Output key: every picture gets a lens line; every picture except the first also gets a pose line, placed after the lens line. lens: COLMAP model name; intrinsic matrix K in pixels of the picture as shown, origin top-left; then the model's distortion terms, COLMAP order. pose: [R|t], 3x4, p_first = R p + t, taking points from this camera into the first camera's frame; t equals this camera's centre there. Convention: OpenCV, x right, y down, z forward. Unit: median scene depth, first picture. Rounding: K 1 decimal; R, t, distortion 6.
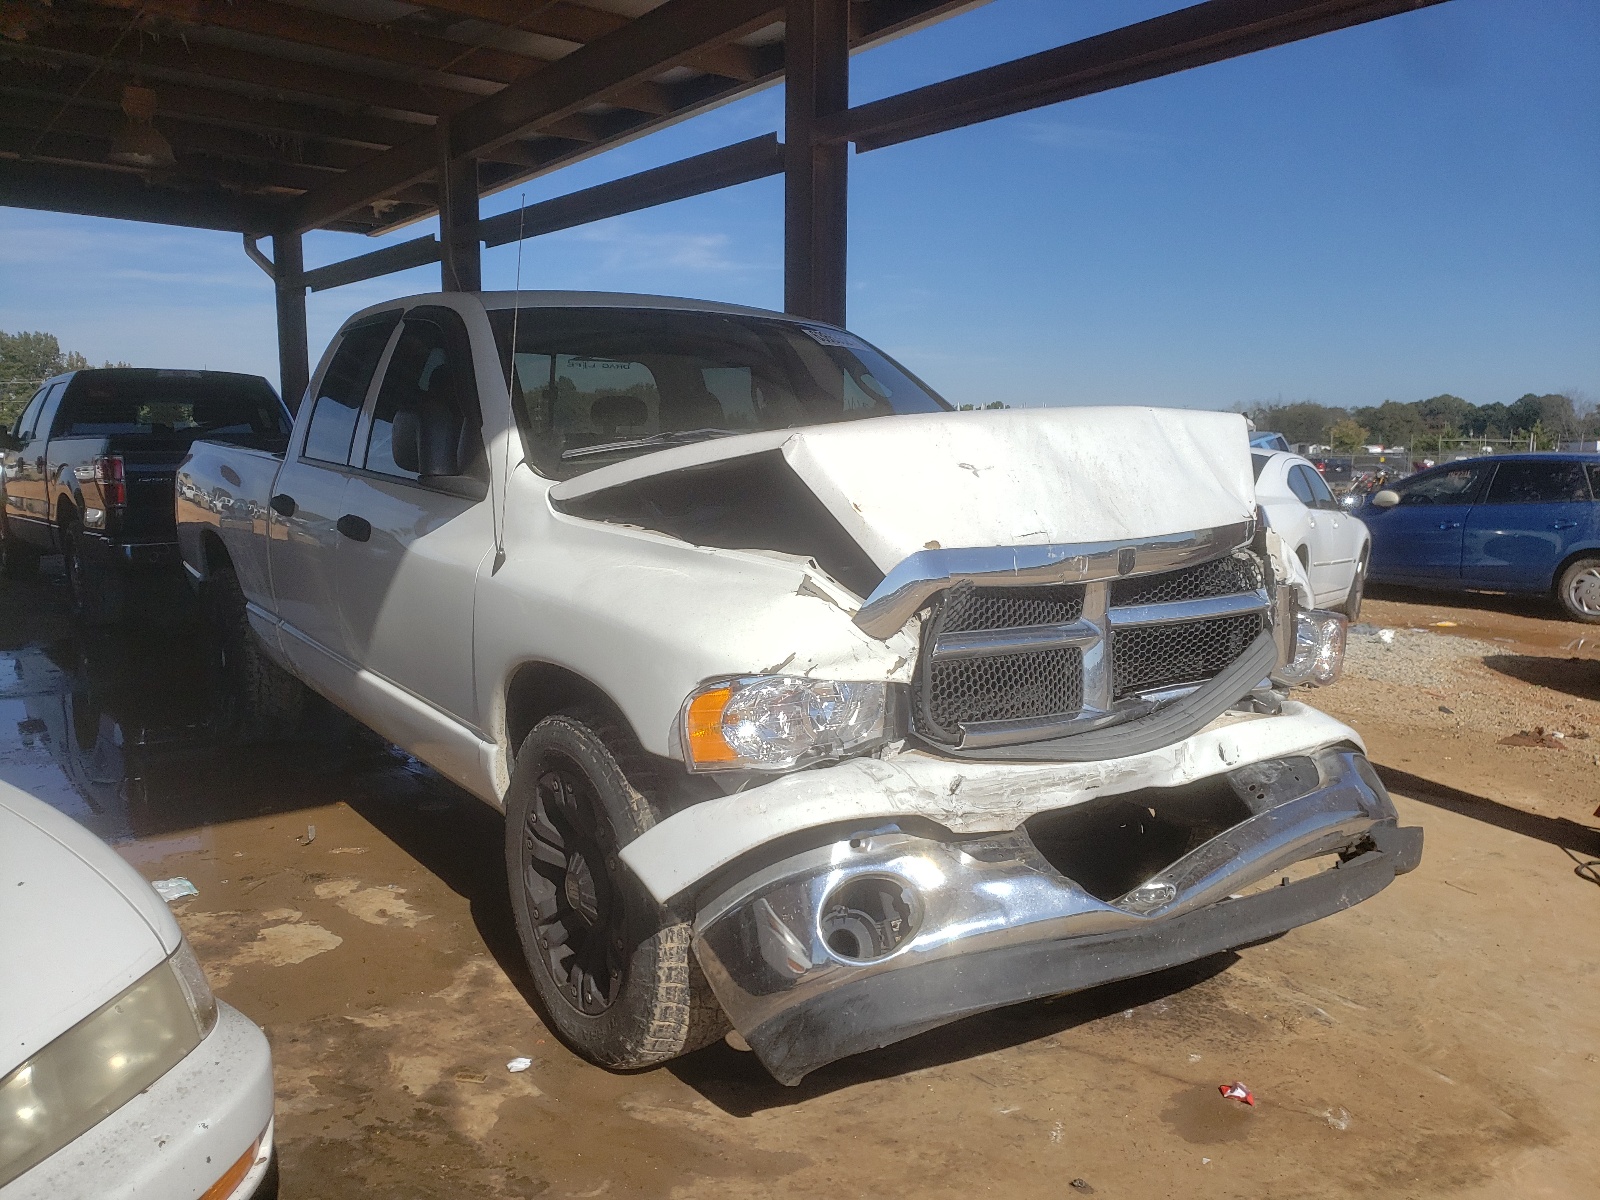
lens RADIAL K [[1234.4, 0, 800.0], [0, 1234.4, 600.0], [0, 0, 1]] dist [0.036243, 0.000083]
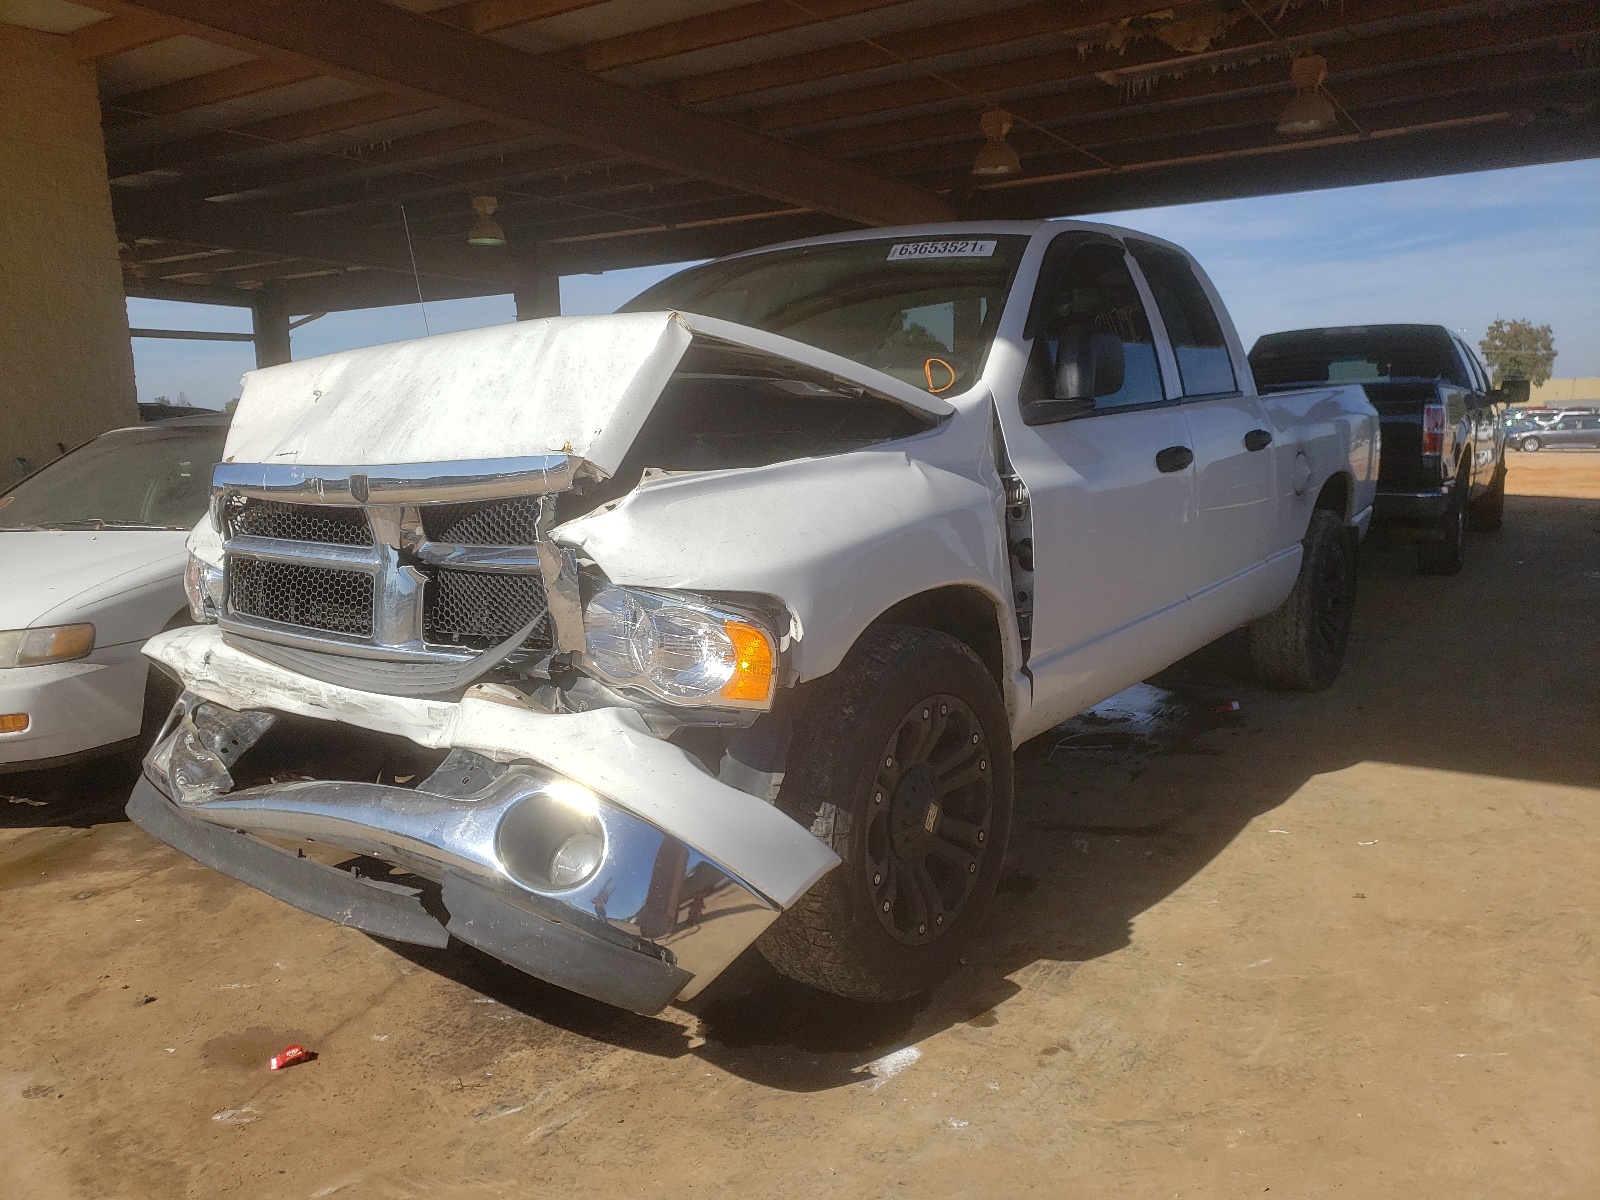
lens RADIAL K [[1234.4, 0, 800.0], [0, 1234.4, 600.0], [0, 0, 1]] dist [0.036243, 0.000083]
pose [[0.302029, 0.118362, -0.945922, 1.298389], [-0.094210, 0.991111, 0.093935, -0.067878], [0.948632, 0.060745, 0.310495, 1.040270]]
